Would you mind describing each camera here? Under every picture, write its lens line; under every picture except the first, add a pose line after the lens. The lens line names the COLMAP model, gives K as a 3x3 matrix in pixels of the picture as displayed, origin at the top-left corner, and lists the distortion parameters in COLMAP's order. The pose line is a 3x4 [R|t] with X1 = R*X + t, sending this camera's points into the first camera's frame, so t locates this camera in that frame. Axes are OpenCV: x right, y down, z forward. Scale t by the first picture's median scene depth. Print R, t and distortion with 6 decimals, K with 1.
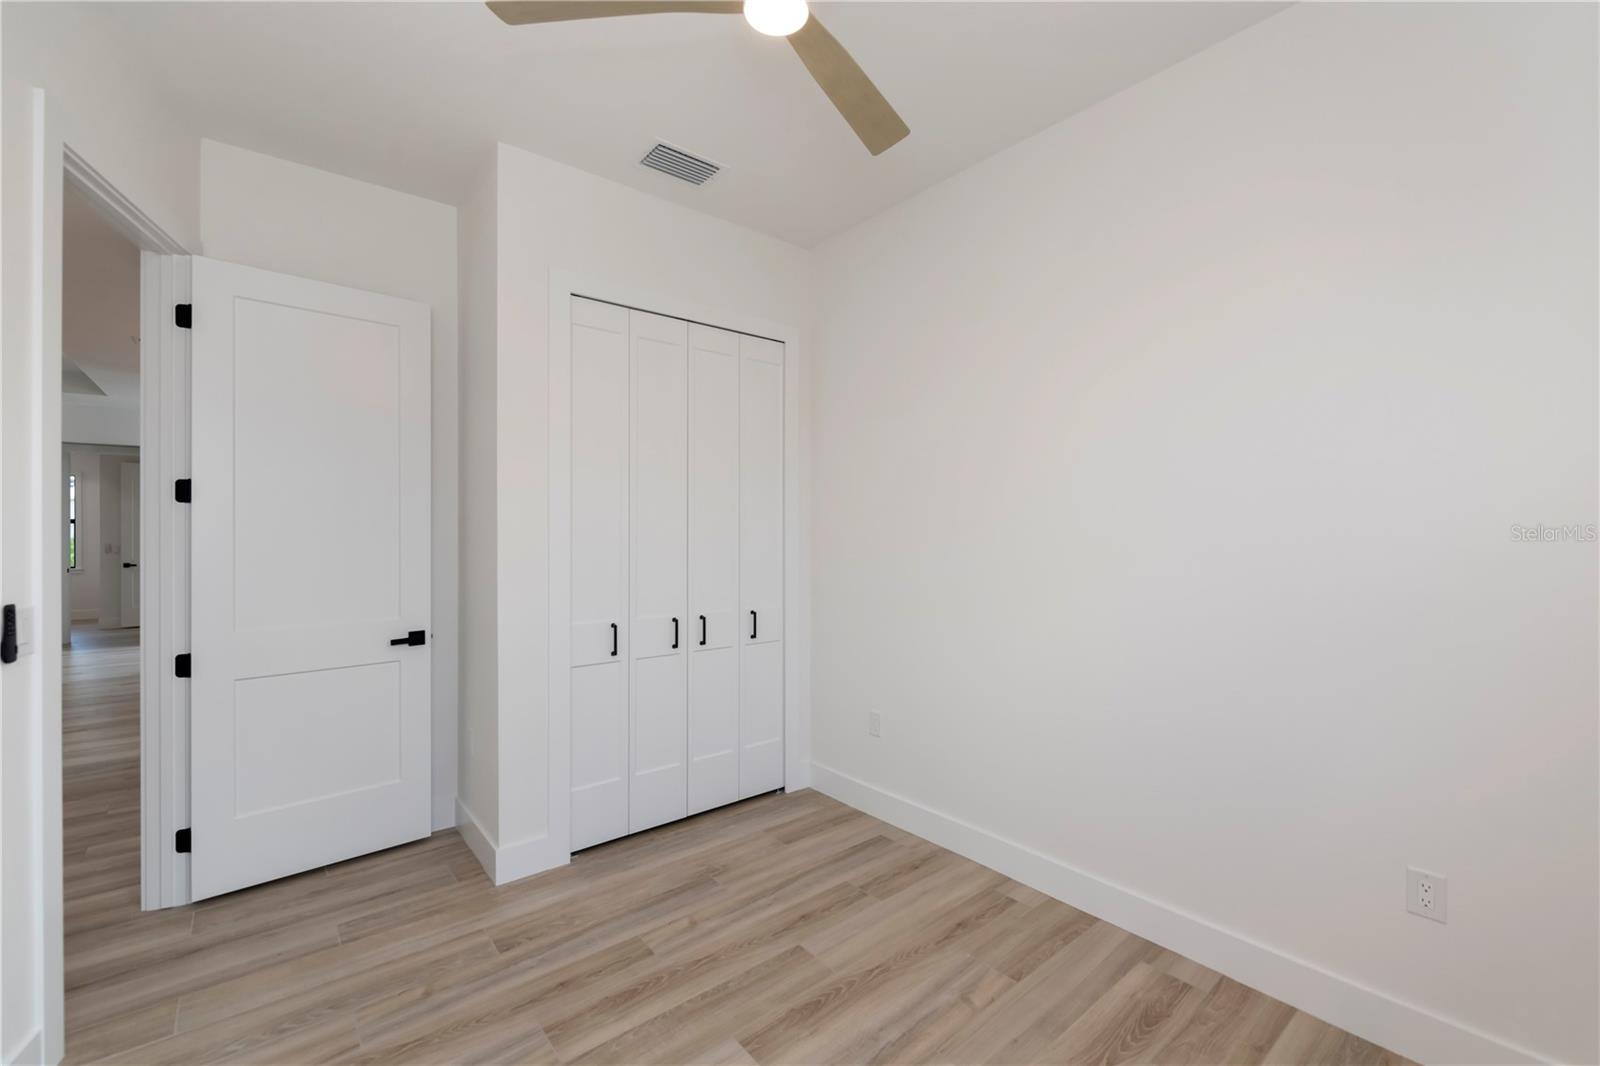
lens RADIAL K [[690.0, 0, 800.8], [0, 690.0, 531.7], [0, 0, 1]] dist [-0.003932, -0.000149]
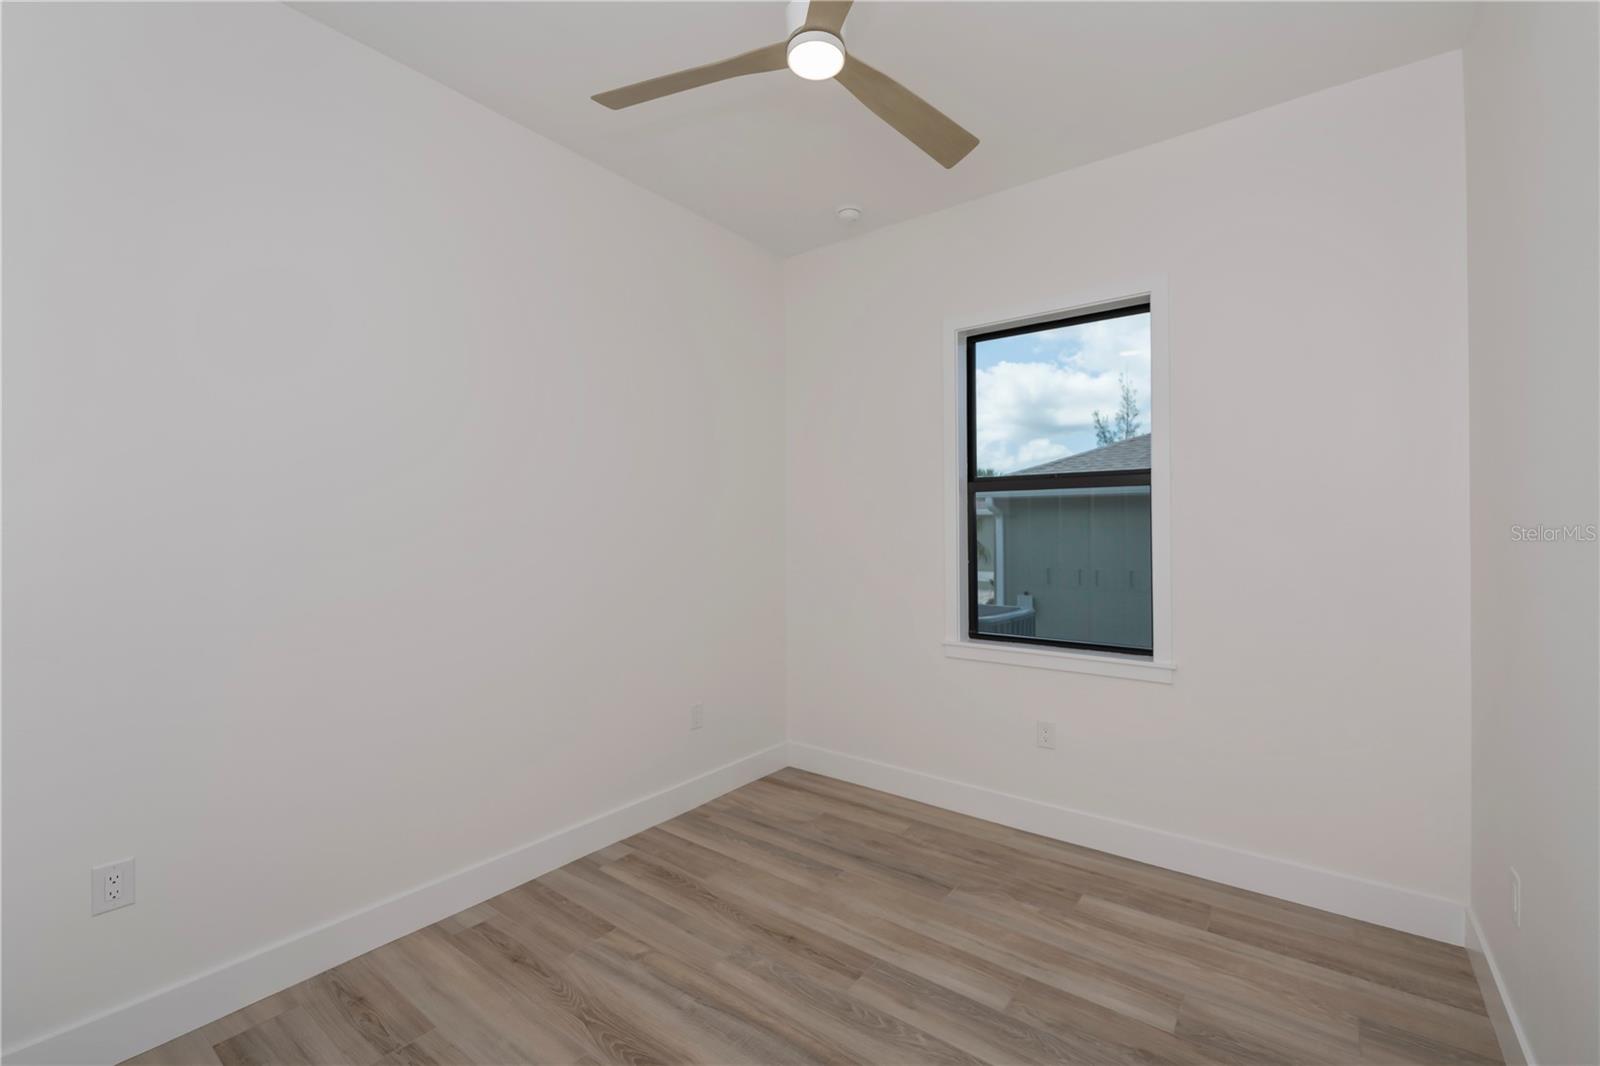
lens RADIAL K [[659.0, 0, 807.4], [0, 659.0, 532.7], [0, 0, 1]] dist [0.002524, 0.000092]
pose [[-0.211896, -0.004877, 0.977280, -0.780942], [0.013685, 0.999875, 0.007957, 0.005232], [-0.977196, 0.015060, -0.211803, 0.891743]]
